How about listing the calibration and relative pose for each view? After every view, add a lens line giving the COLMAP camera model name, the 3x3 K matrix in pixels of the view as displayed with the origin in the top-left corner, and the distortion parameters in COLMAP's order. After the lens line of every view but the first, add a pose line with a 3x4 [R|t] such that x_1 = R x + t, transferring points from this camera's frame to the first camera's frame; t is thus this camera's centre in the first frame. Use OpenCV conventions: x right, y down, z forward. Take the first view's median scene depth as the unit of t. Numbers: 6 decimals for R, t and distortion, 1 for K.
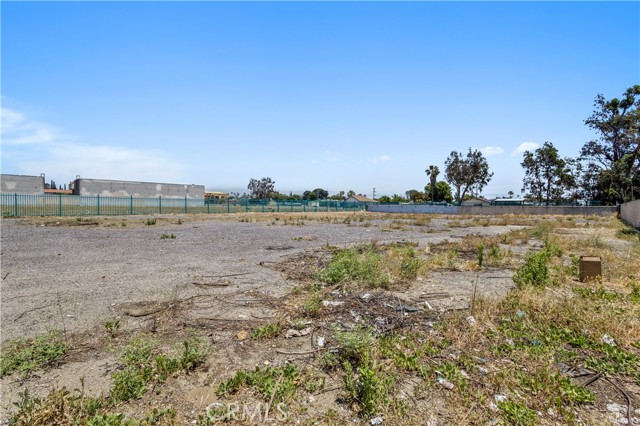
lens RADIAL K [[300.7, 0, 306.4], [0, 300.7, 212.9], [0, 0, 1]] dist [0.004329, -0.001445]
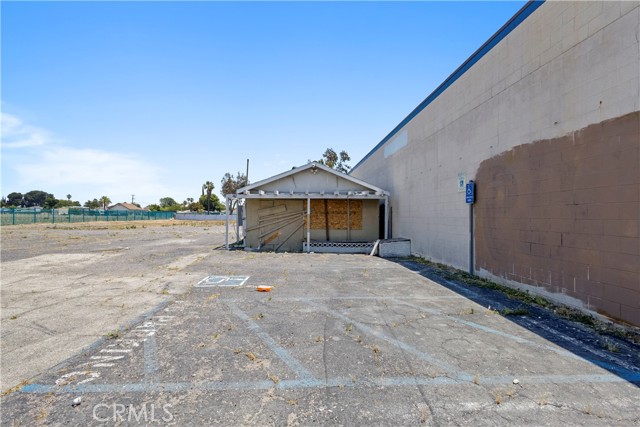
lens RADIAL K [[300.7, 0, 319.3], [0, 300.7, 208.7], [0, 0, 1]] dist [0.004329, -0.001445]
pose [[0.676655, 0.015987, 0.736127, -0.173455], [0.013796, 0.999313, -0.034385, 0.001023], [-0.736171, 0.033422, 0.675970, -0.150176]]
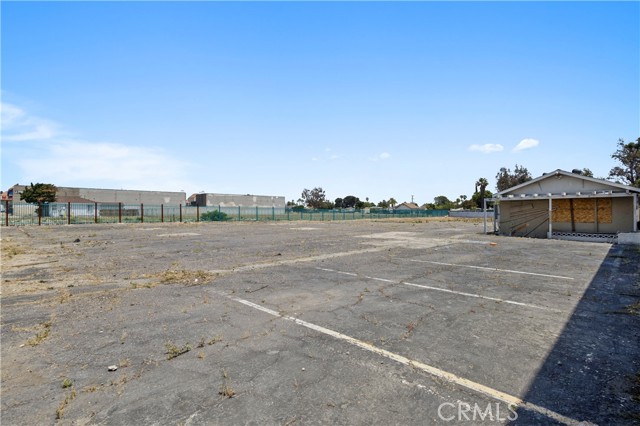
lens RADIAL K [[300.7, 0, 314.1], [0, 300.7, 216.3], [0, 0, 1]] dist [0.004329, -0.001445]
pose [[0.999188, -0.009292, -0.039216, -0.208183], [0.008845, 0.999894, -0.011559, 0.002764], [0.039319, 0.011202, 0.999164, -0.231143]]
